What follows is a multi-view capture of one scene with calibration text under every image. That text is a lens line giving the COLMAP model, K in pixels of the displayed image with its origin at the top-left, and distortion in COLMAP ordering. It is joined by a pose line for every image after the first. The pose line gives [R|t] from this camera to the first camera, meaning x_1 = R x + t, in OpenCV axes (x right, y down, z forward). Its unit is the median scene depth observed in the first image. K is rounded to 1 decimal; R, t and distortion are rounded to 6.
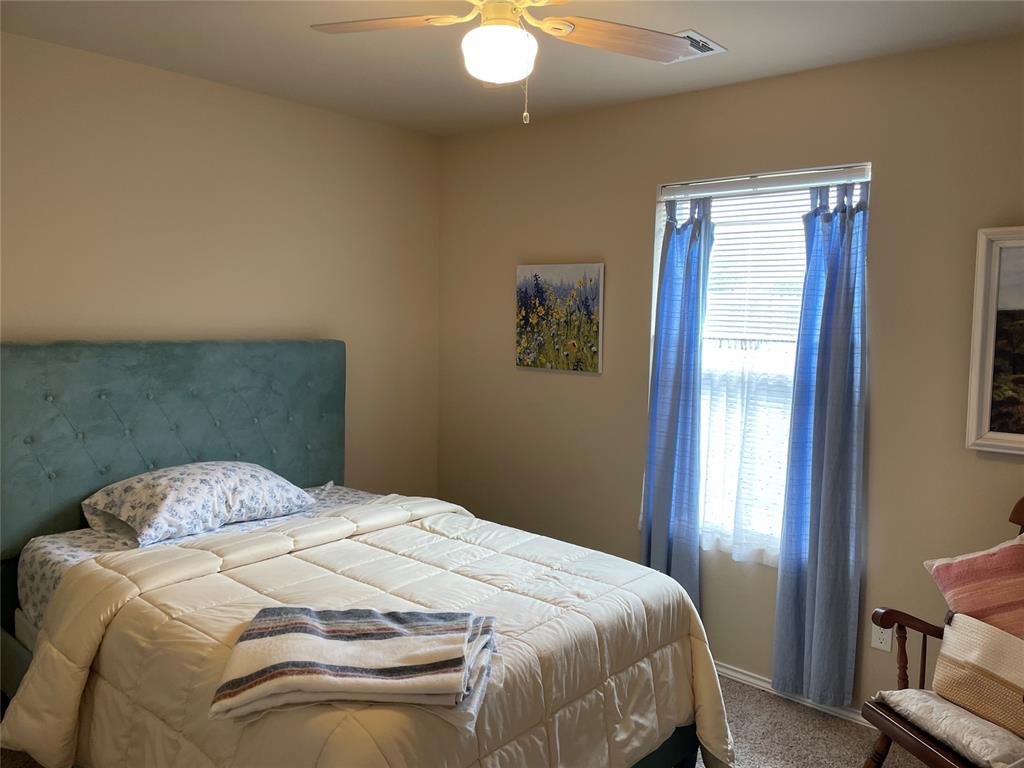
lens RADIAL K [[774.9, 0, 522.9], [0, 774.9, 380.7], [0, 0, 1]] dist [0.085337, -0.103905]
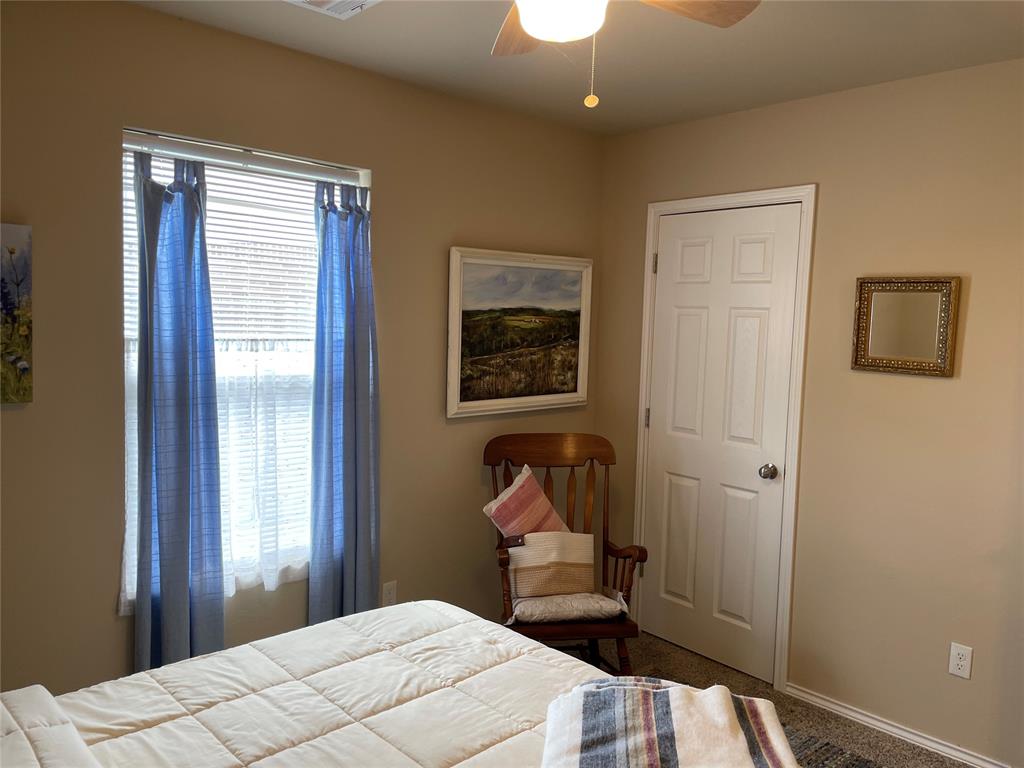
lens RADIAL K [[774.9, 0, 521.6], [0, 774.9, 383.8], [0, 0, 1]] dist [0.085337, -0.103905]
pose [[0.107349, -0.104406, 0.988724, -0.566861], [0.061414, 0.993268, 0.098218, -0.073429], [-0.992323, 0.050178, 0.113038, 0.630213]]
